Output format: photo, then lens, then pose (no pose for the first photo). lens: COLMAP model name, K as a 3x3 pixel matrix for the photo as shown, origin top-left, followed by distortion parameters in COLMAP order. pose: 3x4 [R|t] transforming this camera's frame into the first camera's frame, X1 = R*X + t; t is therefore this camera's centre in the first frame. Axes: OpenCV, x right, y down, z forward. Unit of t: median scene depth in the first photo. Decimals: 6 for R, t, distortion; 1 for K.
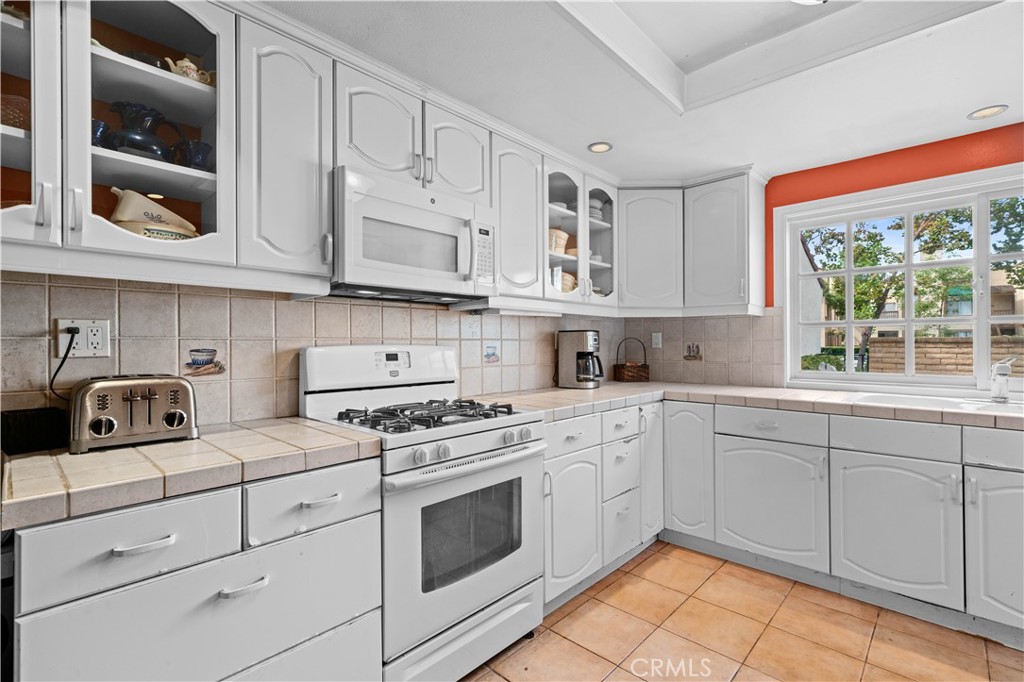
lens RADIAL K [[468.4, 0, 510.5], [0, 468.4, 343.1], [0, 0, 1]] dist [0.000308, 0.001628]
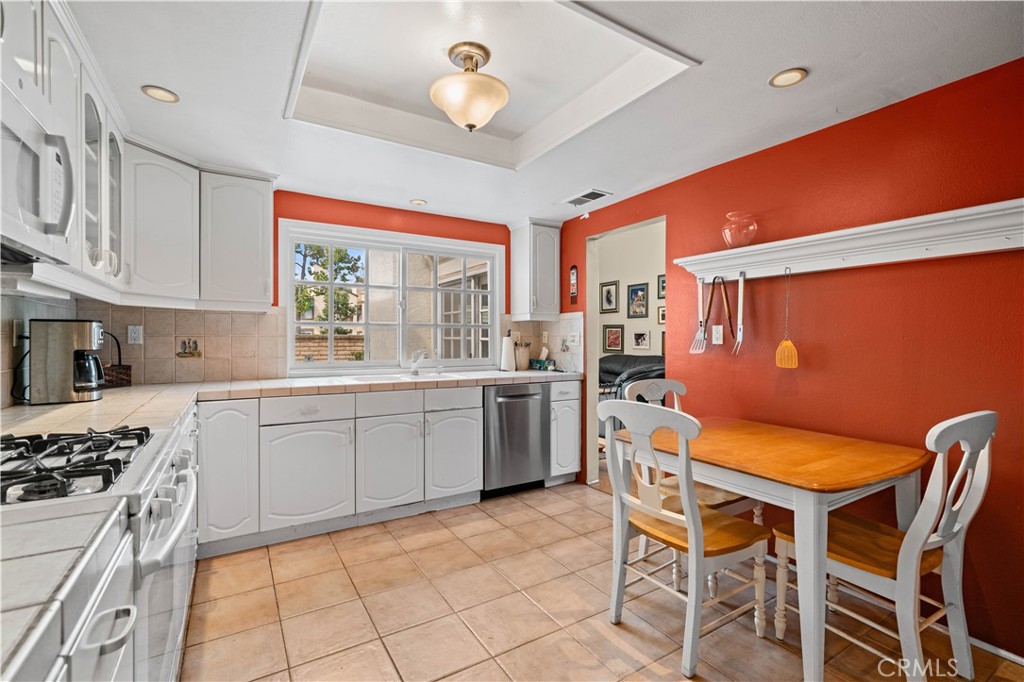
lens RADIAL K [[454.5, 0, 510.4], [0, 454.5, 340.0], [0, 0, 1]] dist [-0.000950, -0.000355]
pose [[0.263838, 0.001310, 0.964566, -0.341726], [-0.004212, 0.999991, -0.000206, 0.000416], [-0.964558, -0.004008, 0.263841, 0.185501]]
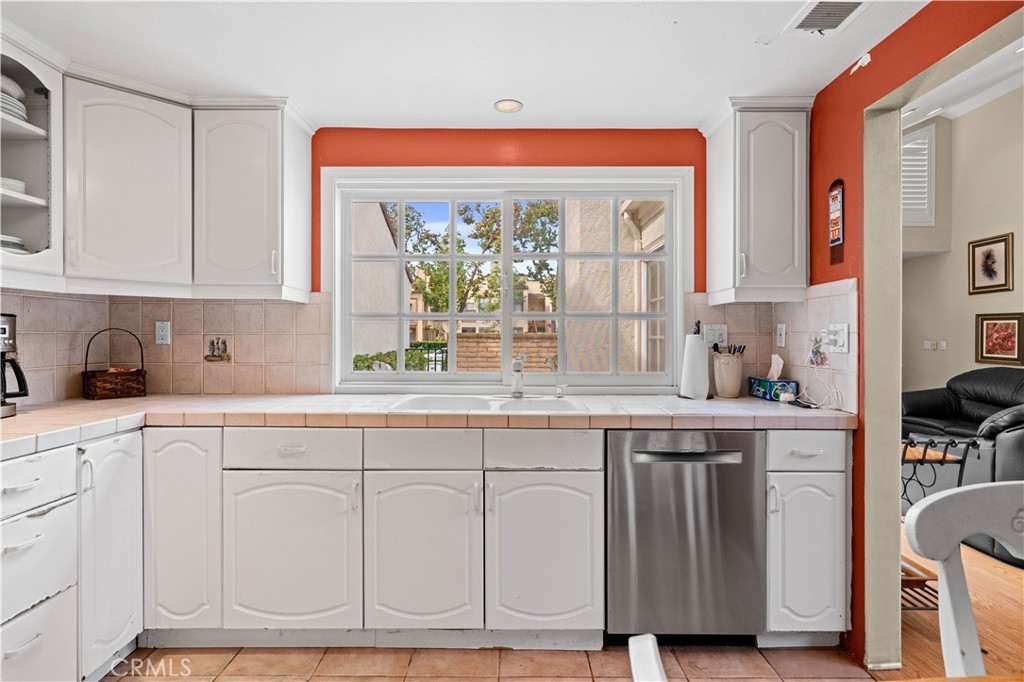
lens RADIAL K [[522.1, 0, 510.2], [0, 522.1, 339.0], [0, 0, 1]] dist [0.000627, 0.000787]
pose [[0.729035, 0.003154, 0.684469, 0.196323], [-0.005506, 0.999984, 0.001257, -0.001382], [-0.684454, -0.004685, 0.729041, 0.142257]]
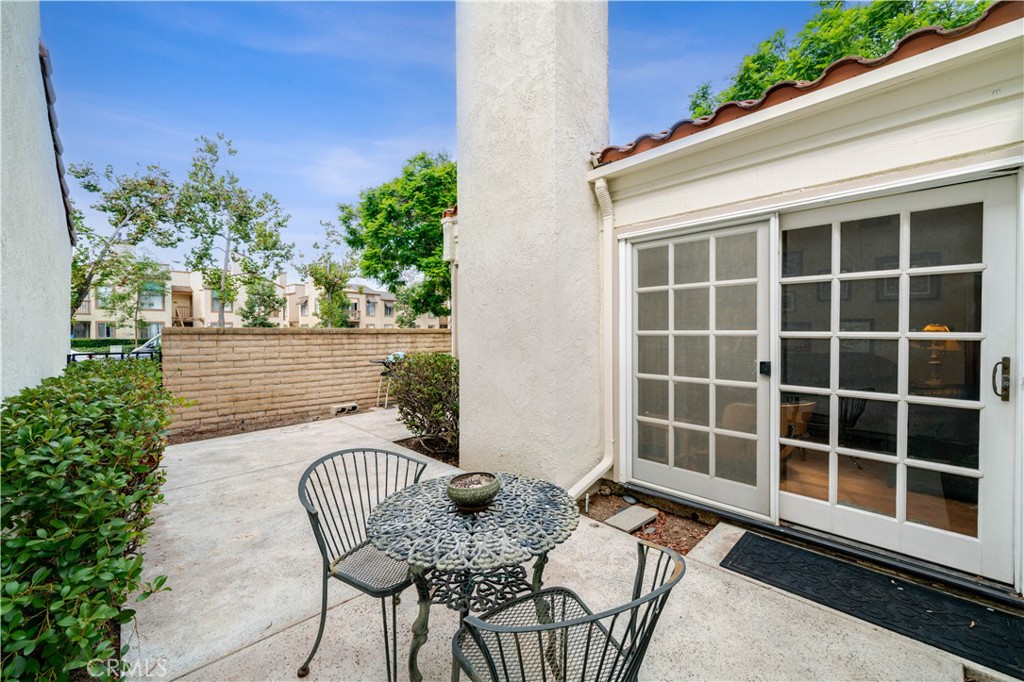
lens RADIAL K [[414.2, 0, 514.9], [0, 414.2, 336.3], [0, 0, 1]] dist [0.003447, 0.000347]
pose [[0.064171, -0.008455, 0.997903, 0.560892], [0.001503, 0.999964, 0.008375, -0.008029], [-0.997938, 0.000962, 0.064181, 1.357993]]
